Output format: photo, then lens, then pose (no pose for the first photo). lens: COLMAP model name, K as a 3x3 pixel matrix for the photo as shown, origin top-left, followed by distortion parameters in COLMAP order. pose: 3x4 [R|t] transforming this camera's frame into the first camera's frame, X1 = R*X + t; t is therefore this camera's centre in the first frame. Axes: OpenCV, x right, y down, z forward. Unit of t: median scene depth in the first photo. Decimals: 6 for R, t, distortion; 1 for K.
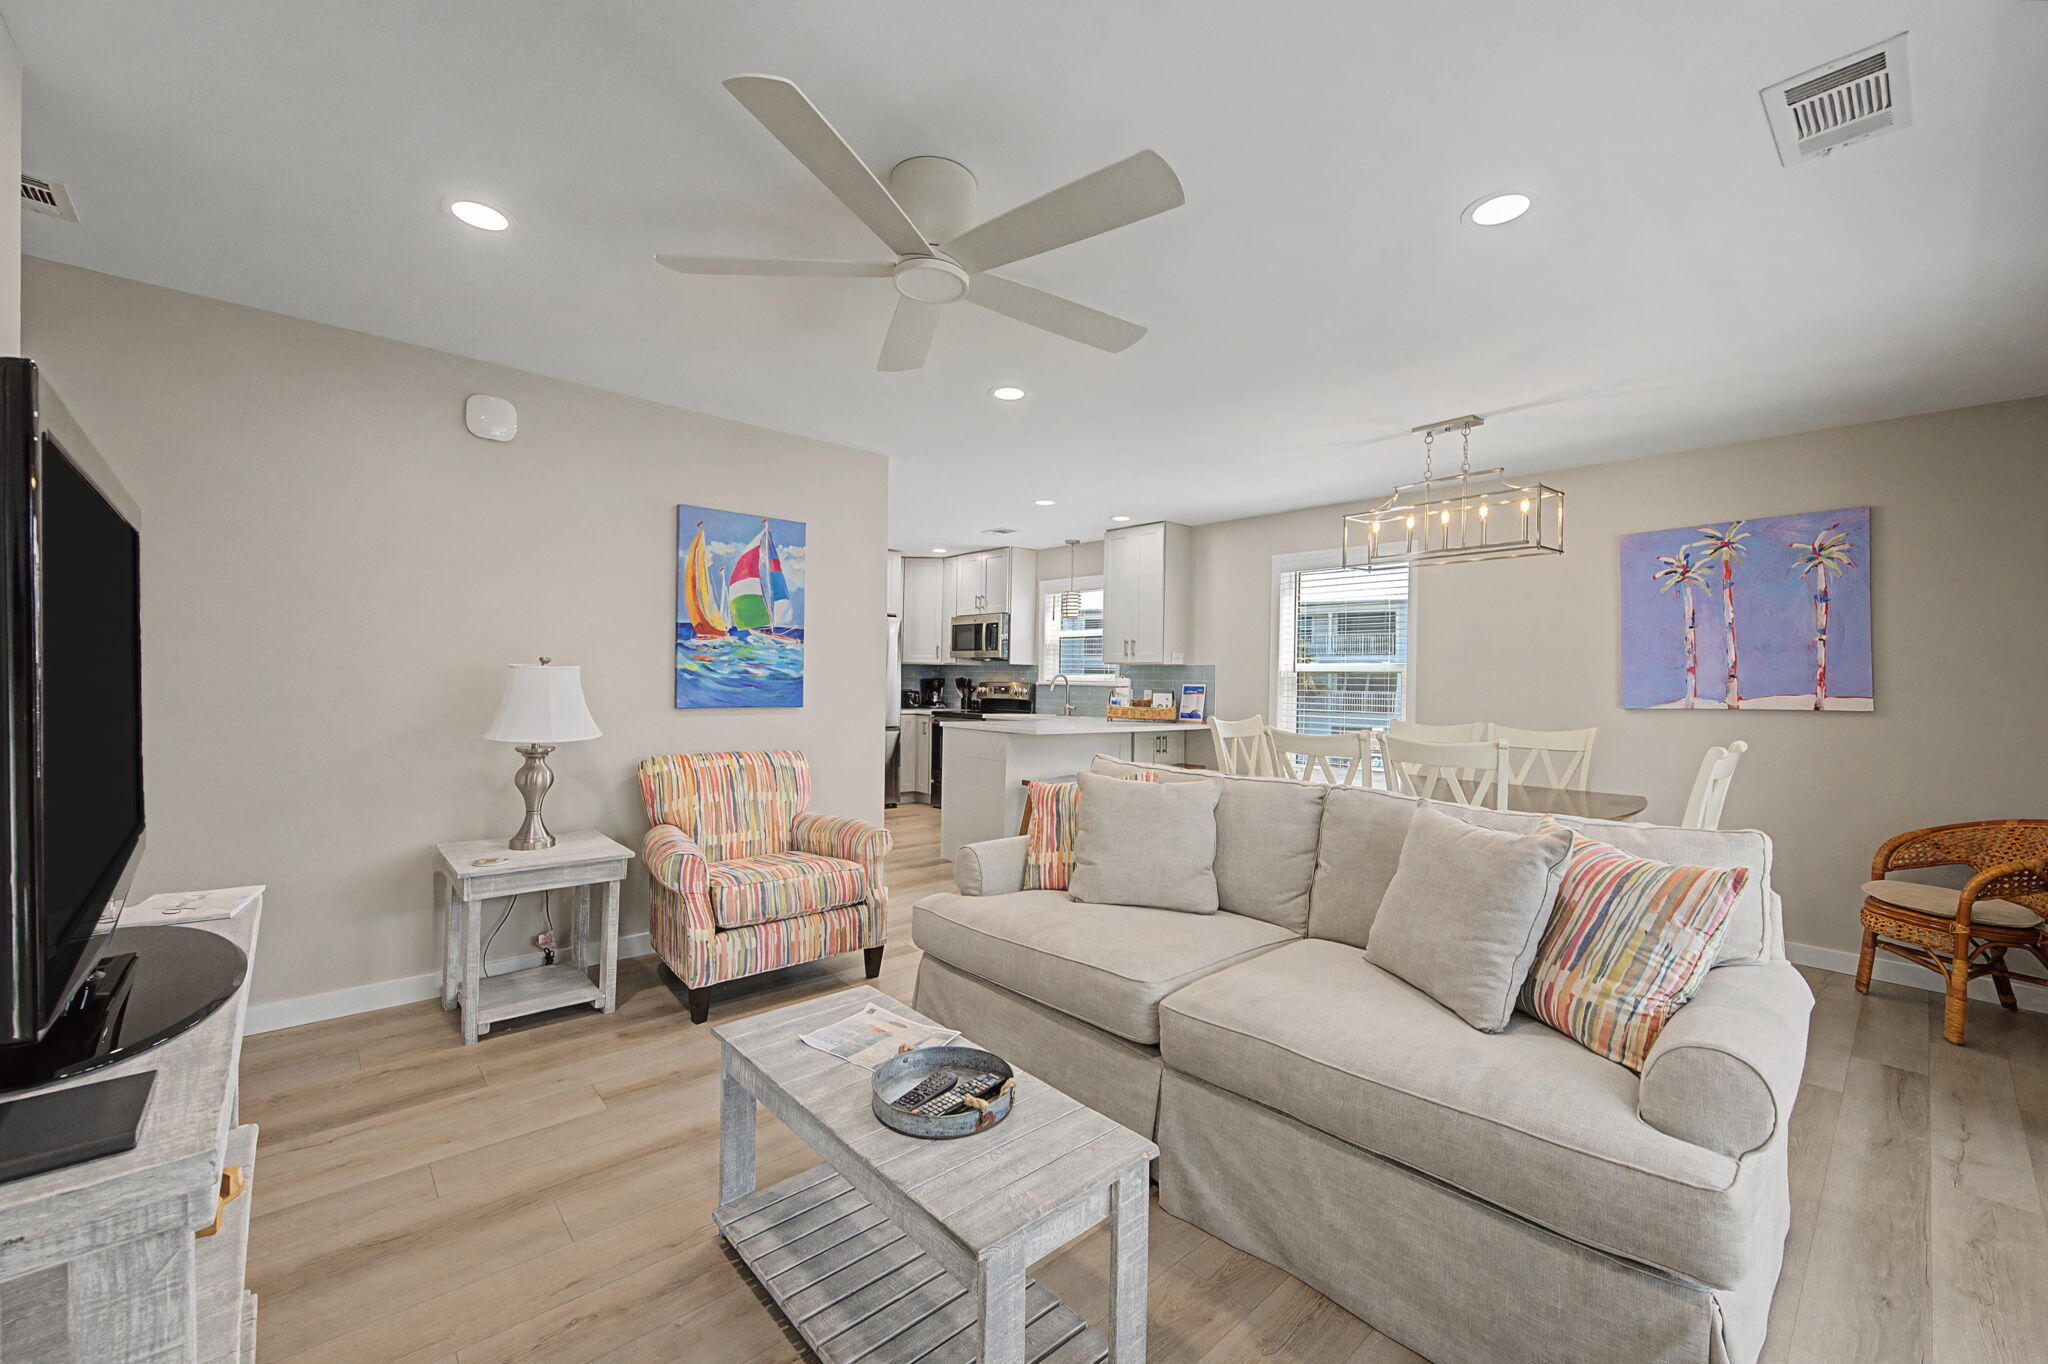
lens RADIAL K [[832.6, 0, 1025.9], [0, 832.6, 674.9], [0, 0, 1]] dist [0.000255, -0.000113]
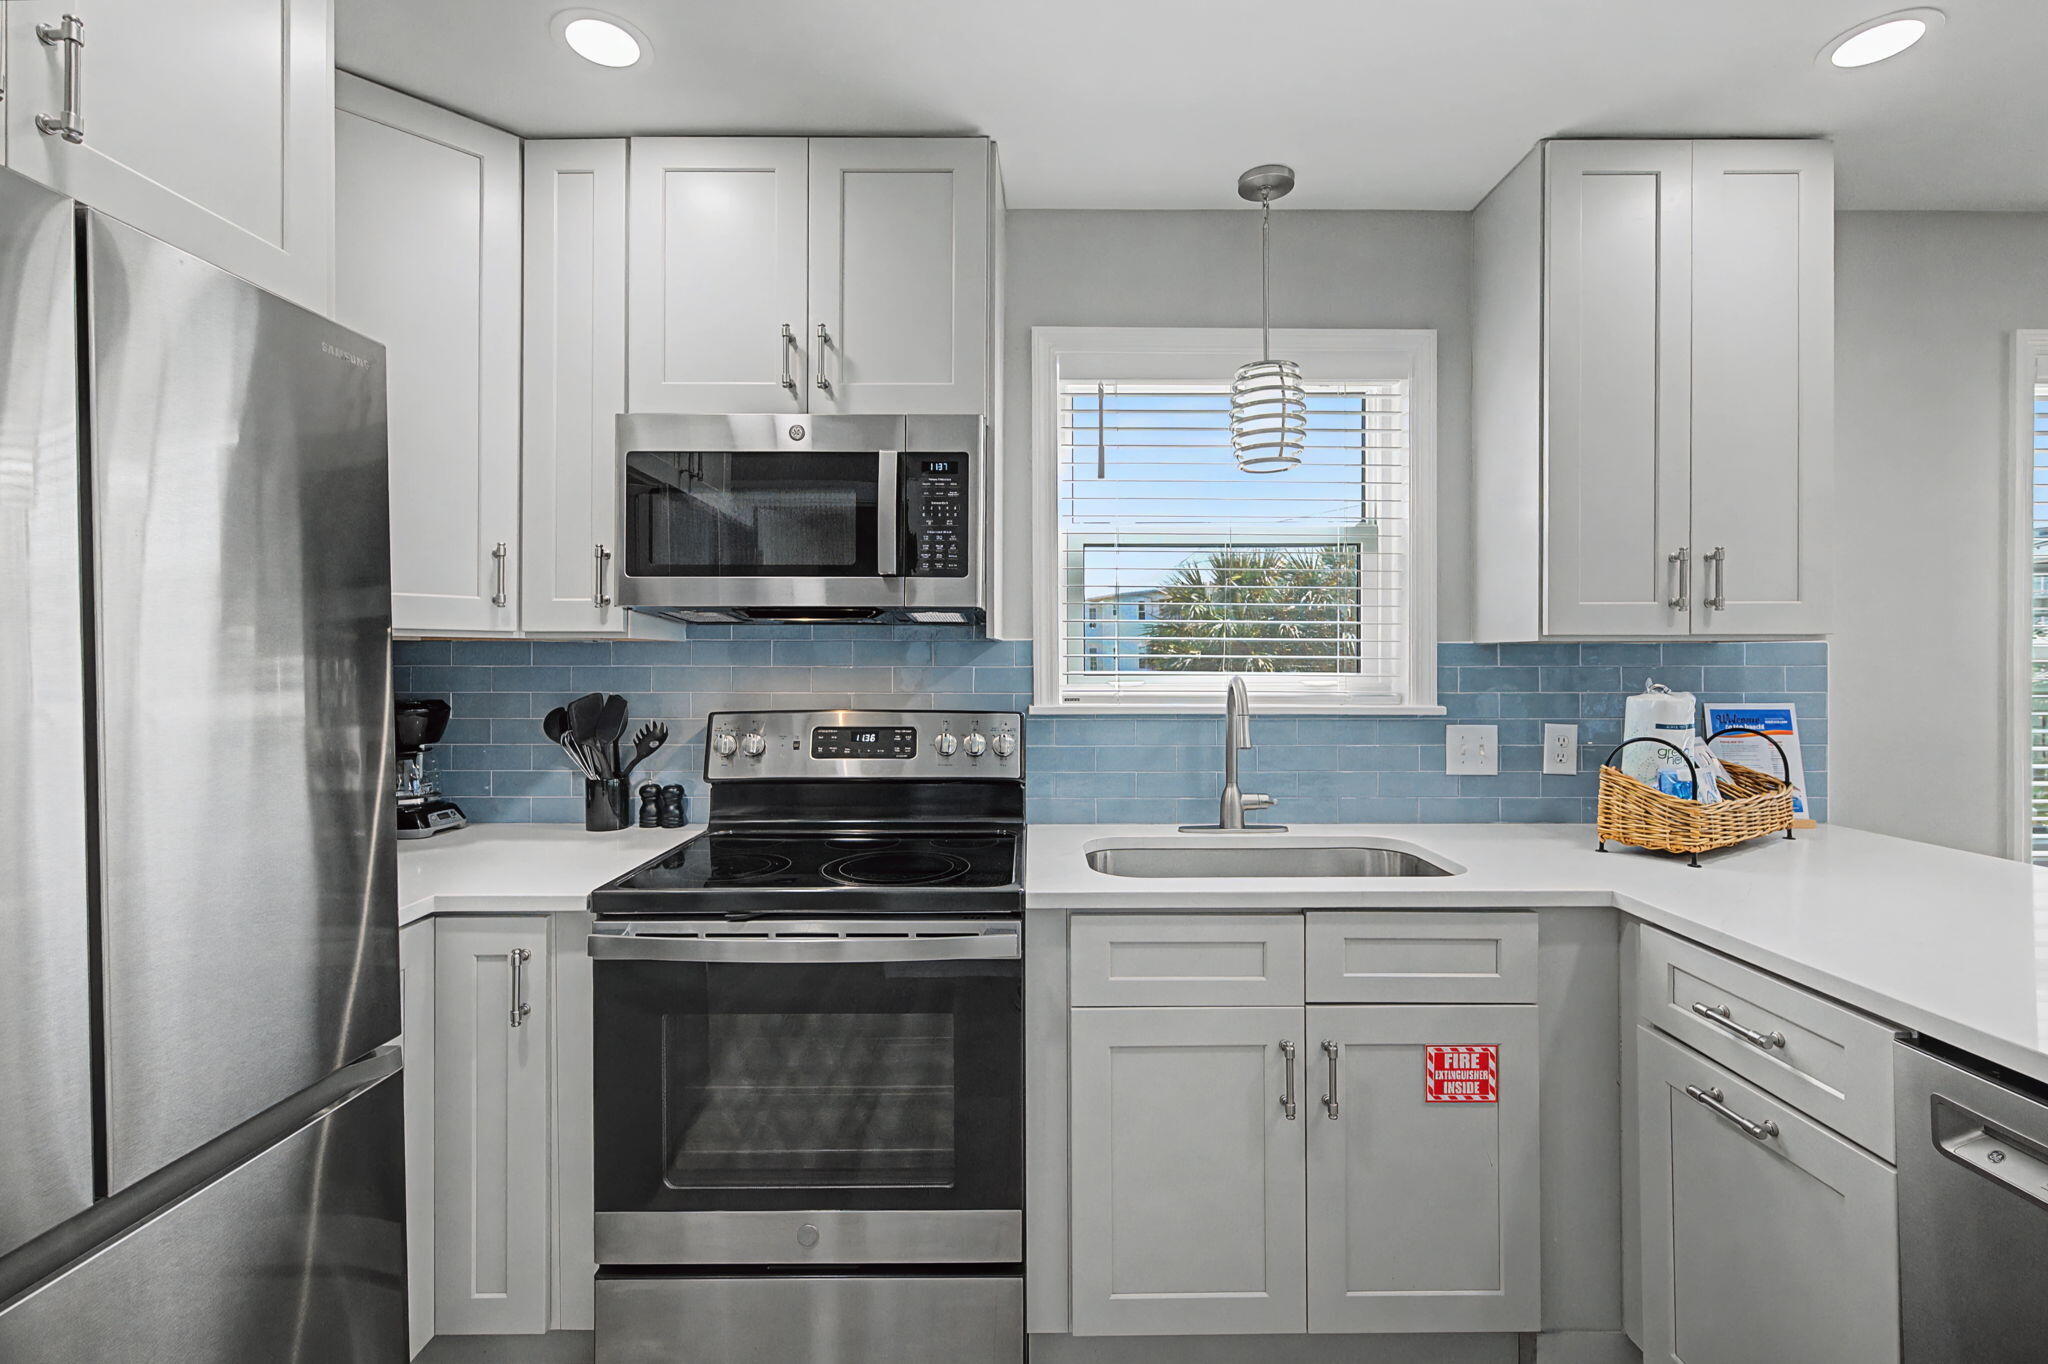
lens RADIAL K [[882.8, 0, 1028.8], [0, 882.8, 663.0], [0, 0, 1]] dist [-0.002621, -0.000093]
pose [[0.654240, -0.006926, 0.756255, -0.380834], [0.006928, 0.999971, 0.003165, -0.011525], [-0.756255, 0.003169, 0.654269, 1.535031]]
